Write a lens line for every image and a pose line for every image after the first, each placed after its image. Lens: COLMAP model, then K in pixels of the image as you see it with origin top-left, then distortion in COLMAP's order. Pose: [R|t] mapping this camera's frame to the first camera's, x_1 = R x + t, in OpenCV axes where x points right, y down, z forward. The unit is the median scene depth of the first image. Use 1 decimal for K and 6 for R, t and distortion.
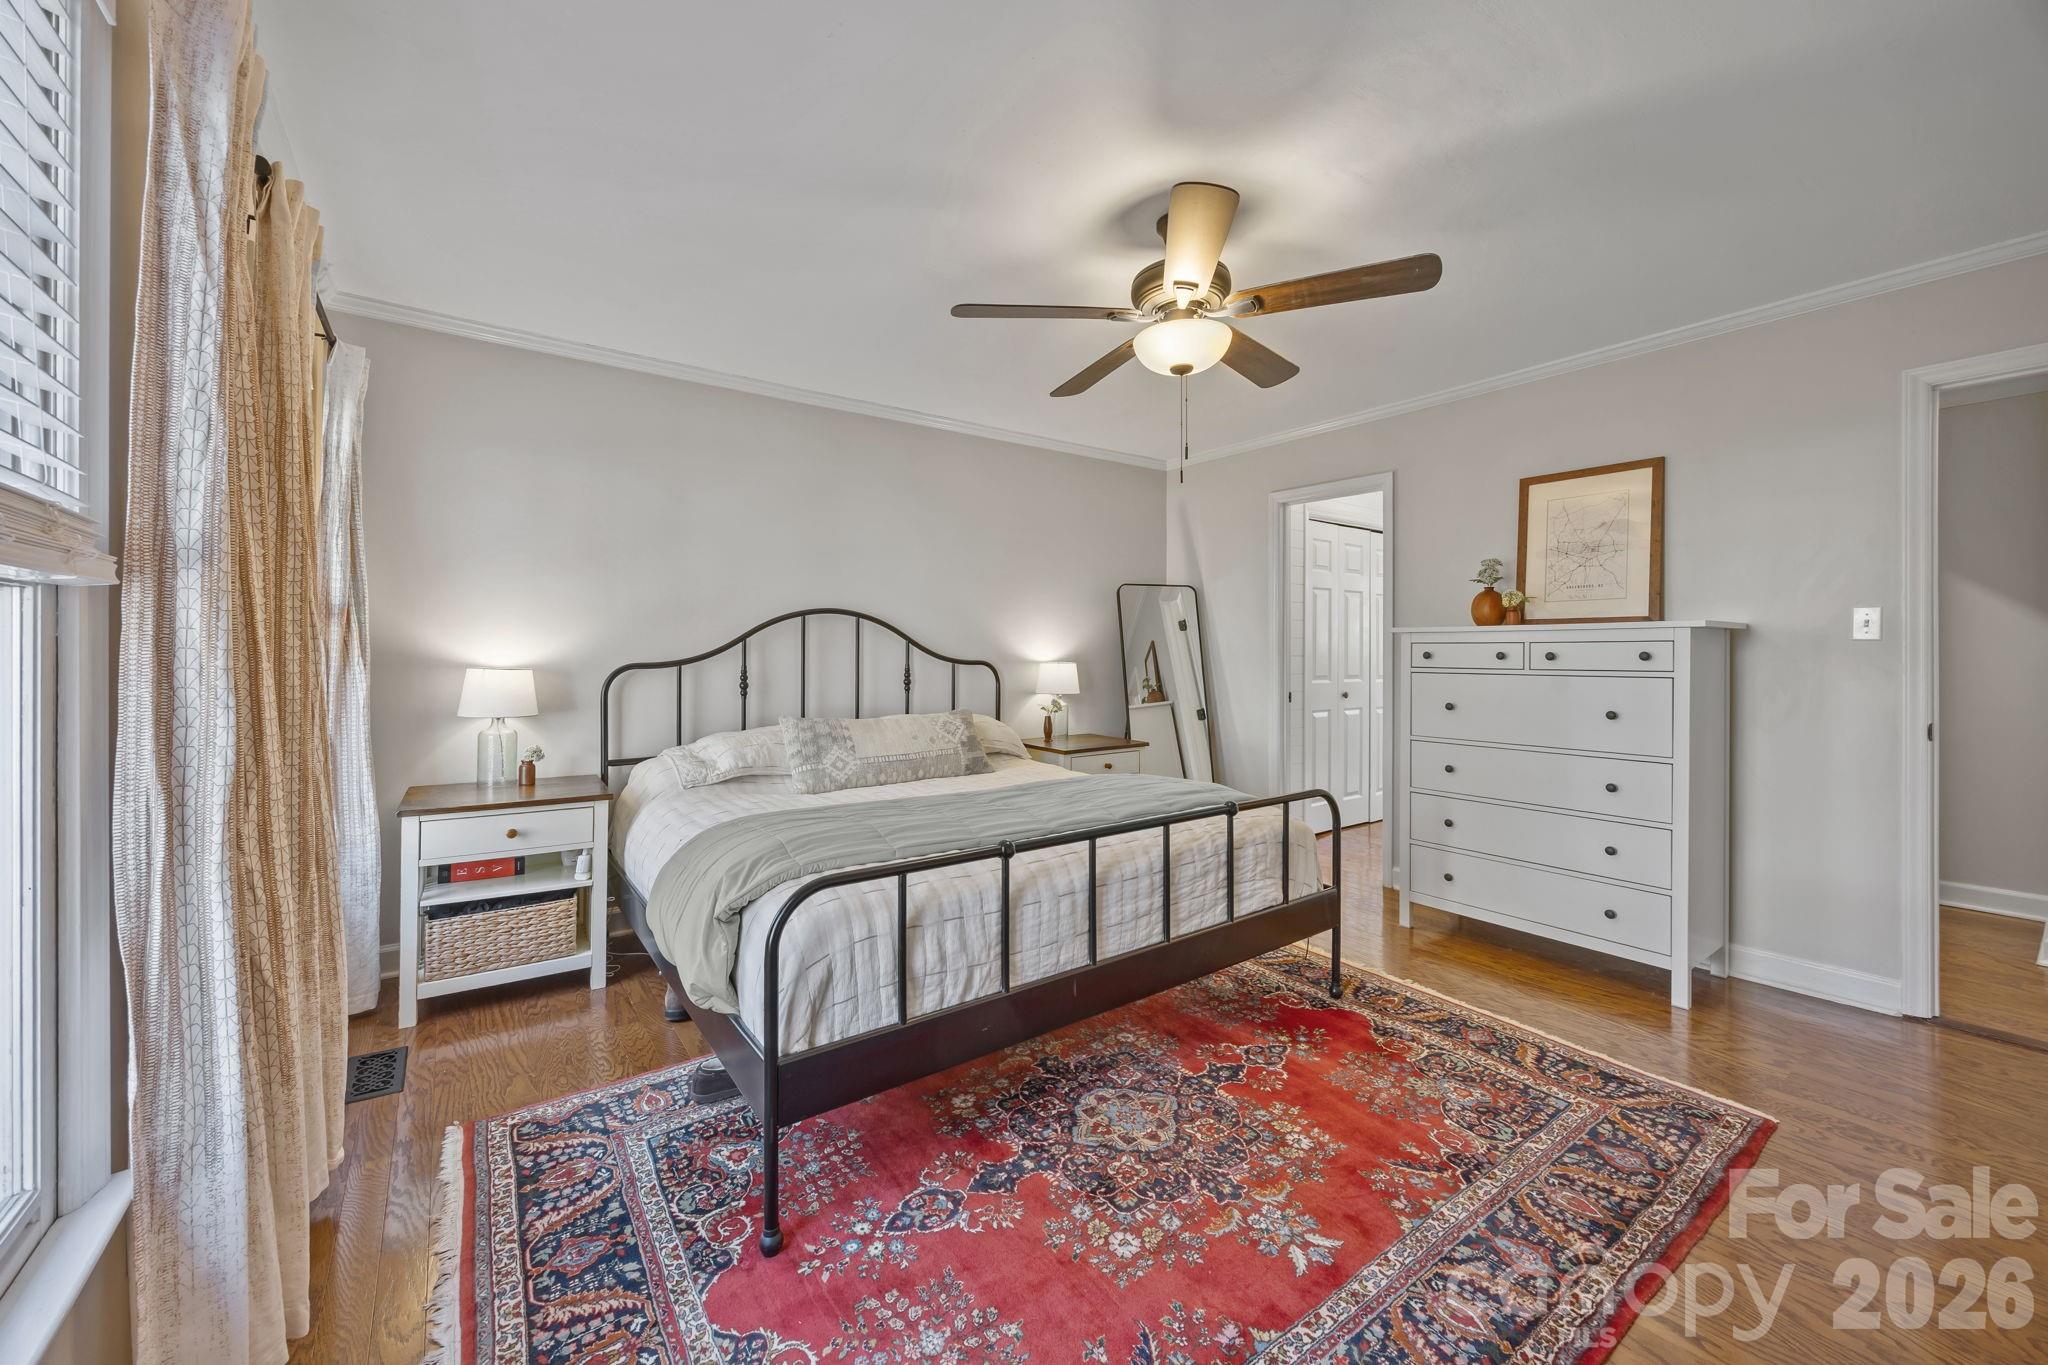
lens RADIAL K [[787.9, 0, 1013.2], [0, 787.9, 655.1], [0, 0, 1]] dist [-0.001350, -0.000172]
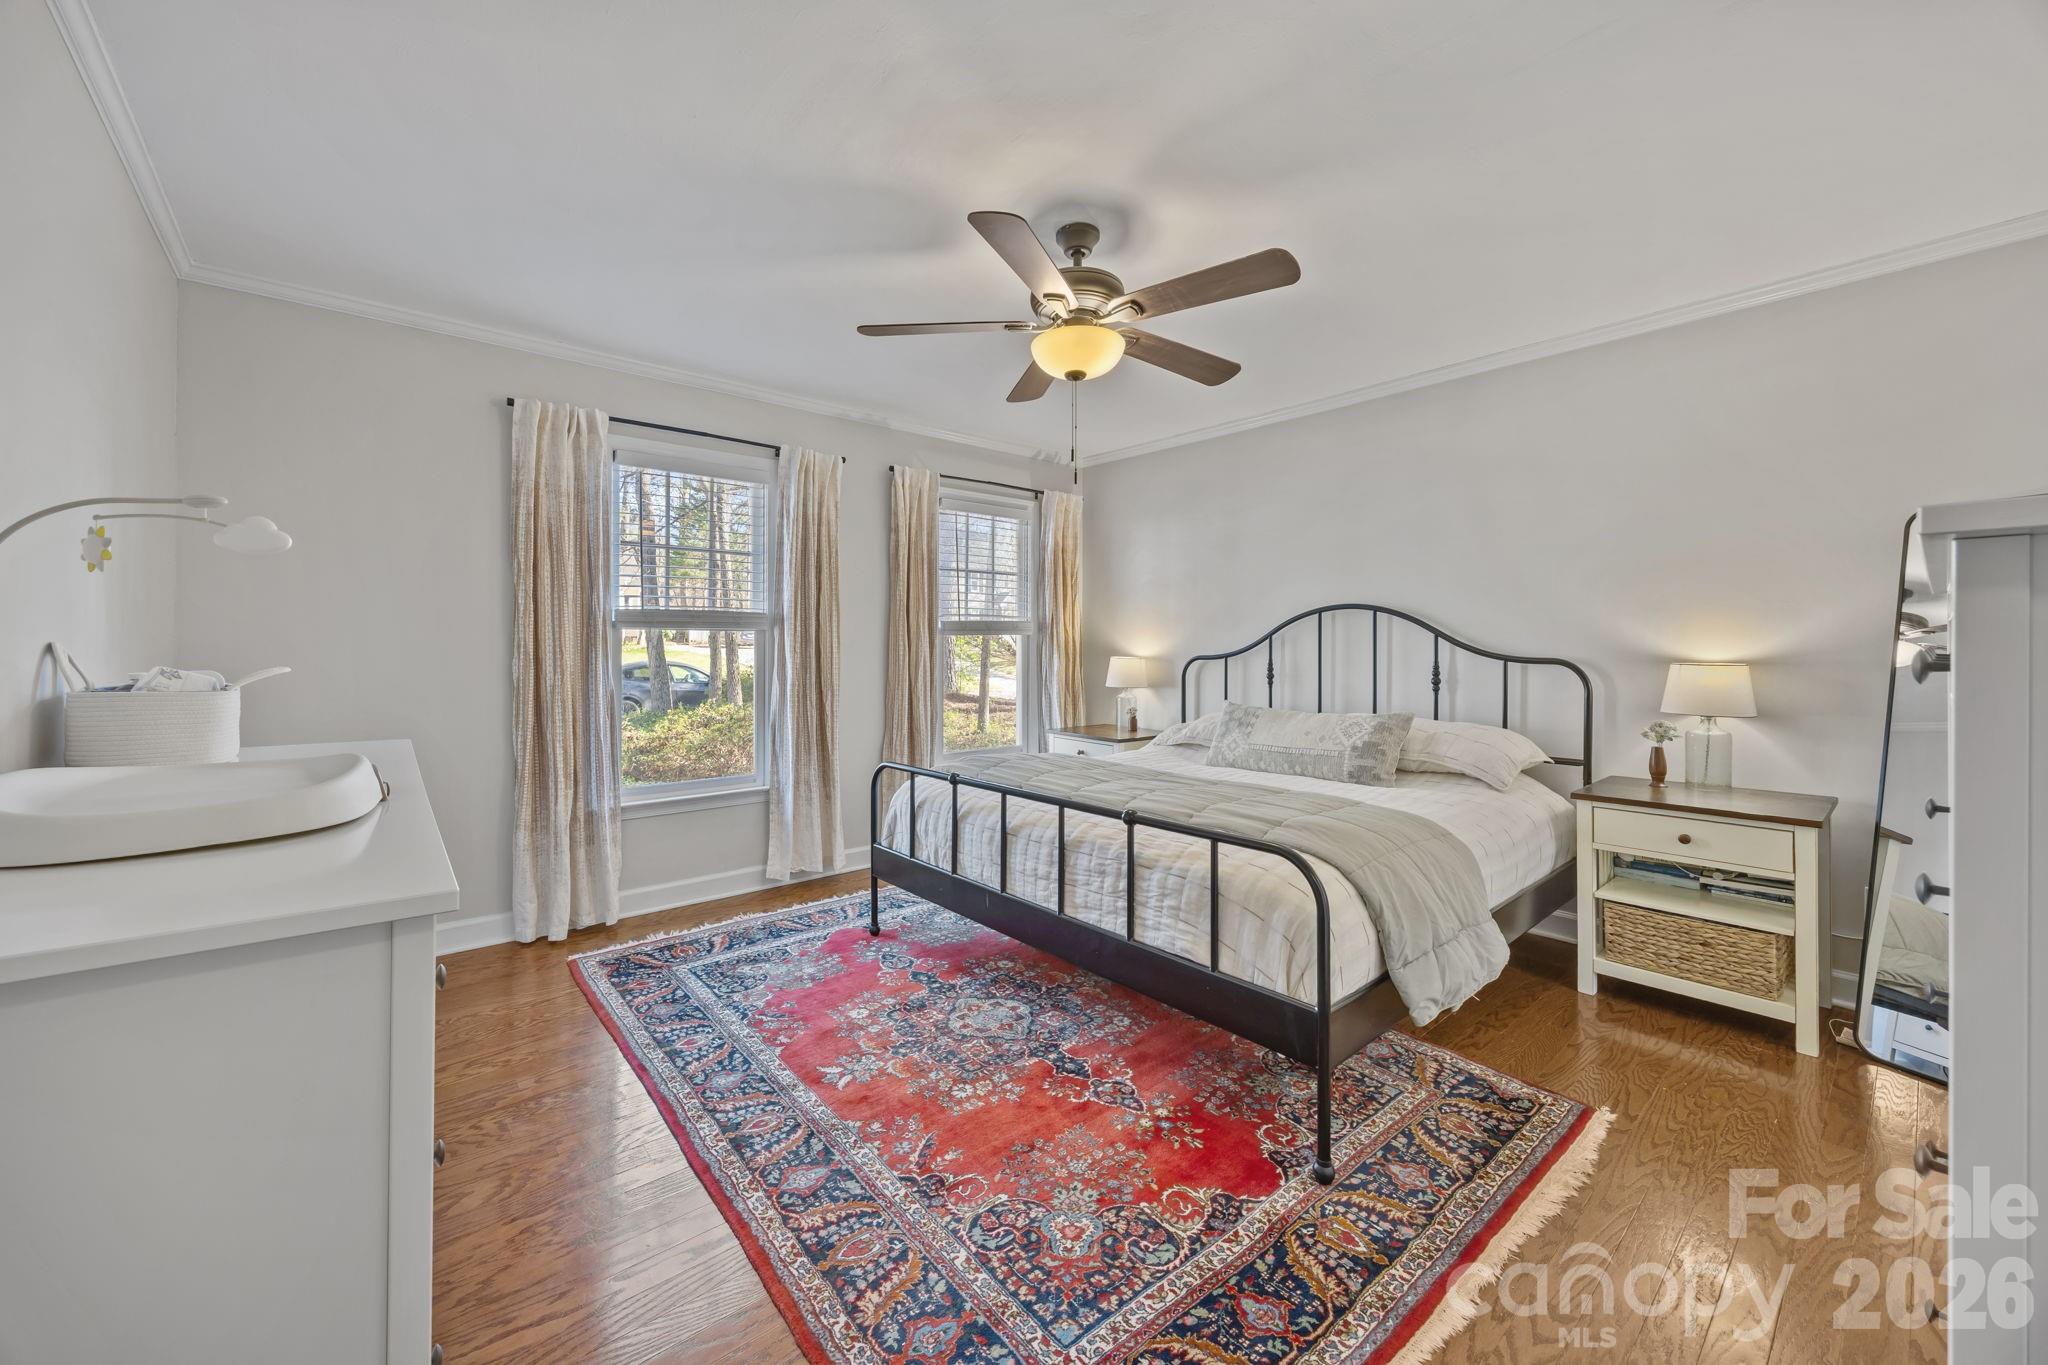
lens RADIAL K [[787.9, 0, 1013.2], [0, 787.9, 655.1], [0, 0, 1]] dist [-0.001350, -0.000172]
pose [[0.071201, 0.009016, -0.997421, 1.280793], [-0.003955, 0.999954, 0.008757, -0.001240], [0.997454, 0.003321, 0.071233, 0.868294]]
